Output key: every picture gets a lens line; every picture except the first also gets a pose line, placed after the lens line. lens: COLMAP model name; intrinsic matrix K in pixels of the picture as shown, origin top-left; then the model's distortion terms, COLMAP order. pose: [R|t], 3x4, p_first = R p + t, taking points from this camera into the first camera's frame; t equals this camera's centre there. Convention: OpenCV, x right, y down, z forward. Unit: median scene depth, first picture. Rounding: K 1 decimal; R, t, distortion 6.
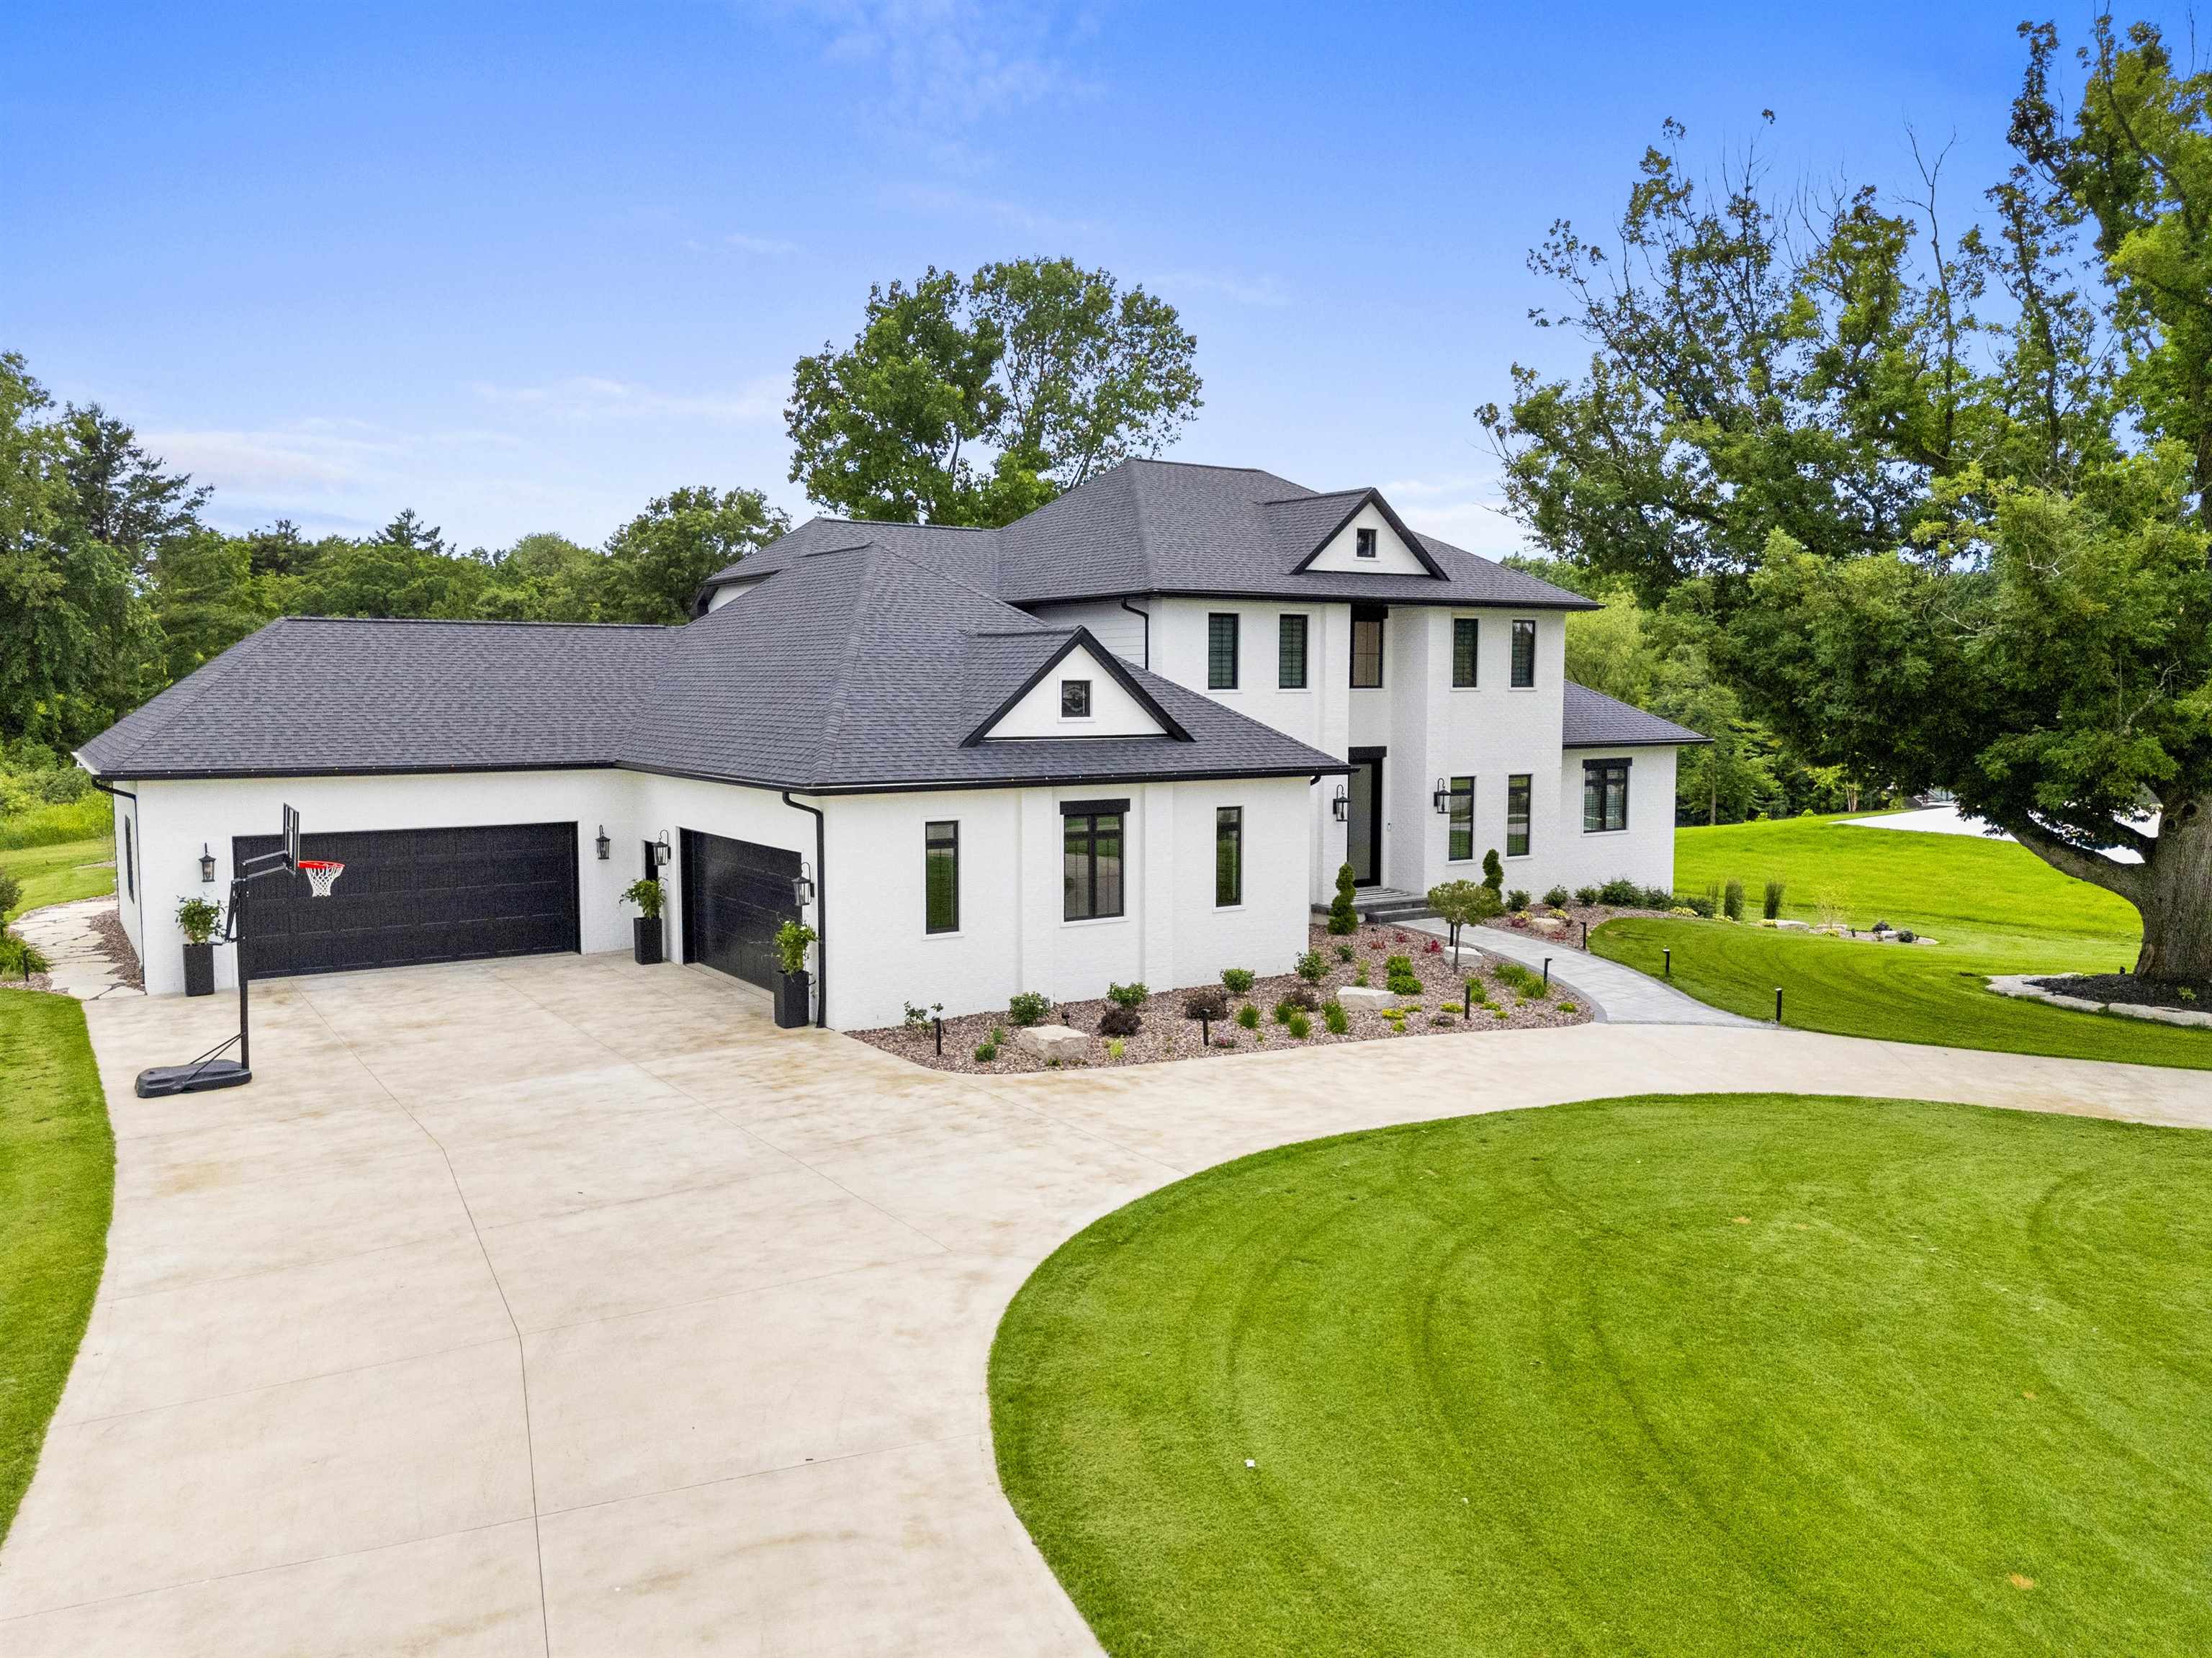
lens RADIAL K [[1619.3, 0, 1106.0], [0, 1619.3, 829.0], [0, 0, 1]] dist [0.107858, -0.107787]
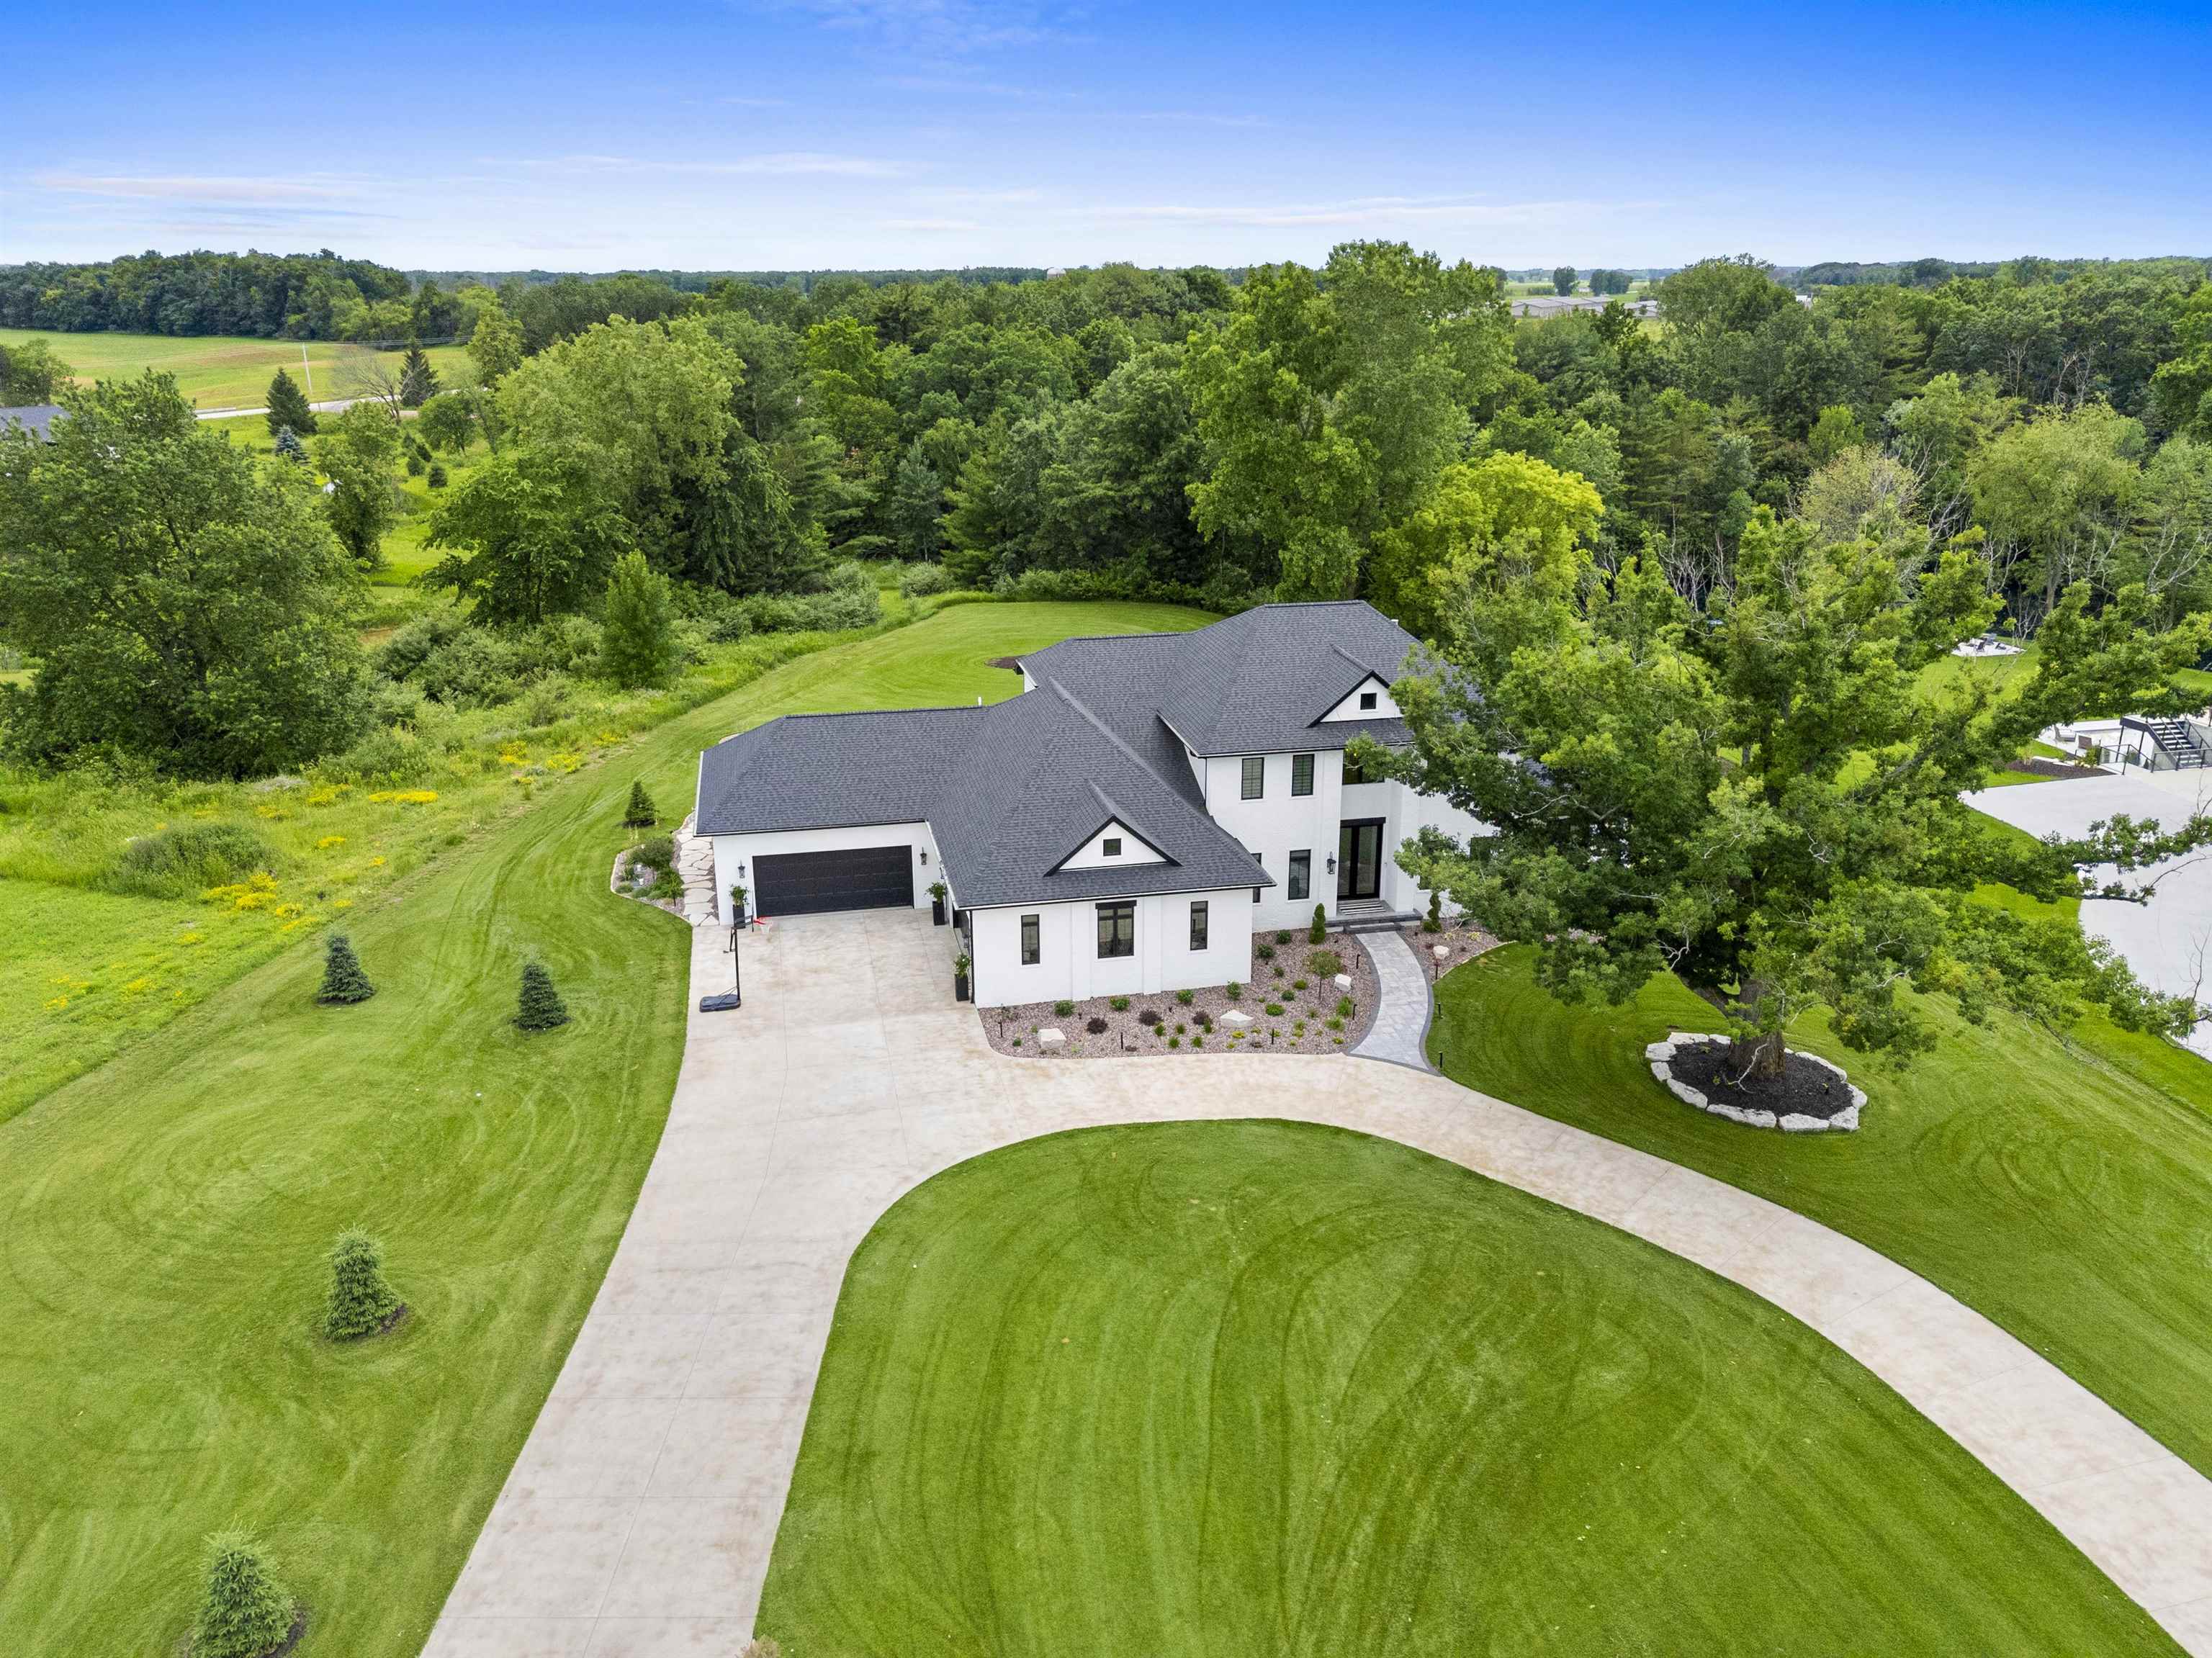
lens RADIAL K [[1619.3, 0, 1106.0], [0, 1619.3, 829.0], [0, 0, 1]] dist [0.107858, -0.107787]
pose [[0.930454, 0.116092, -0.347532, 0.646664], [-0.030187, 0.969543, 0.243054, -0.573242], [0.365164, -0.215659, 0.905619, -0.757727]]
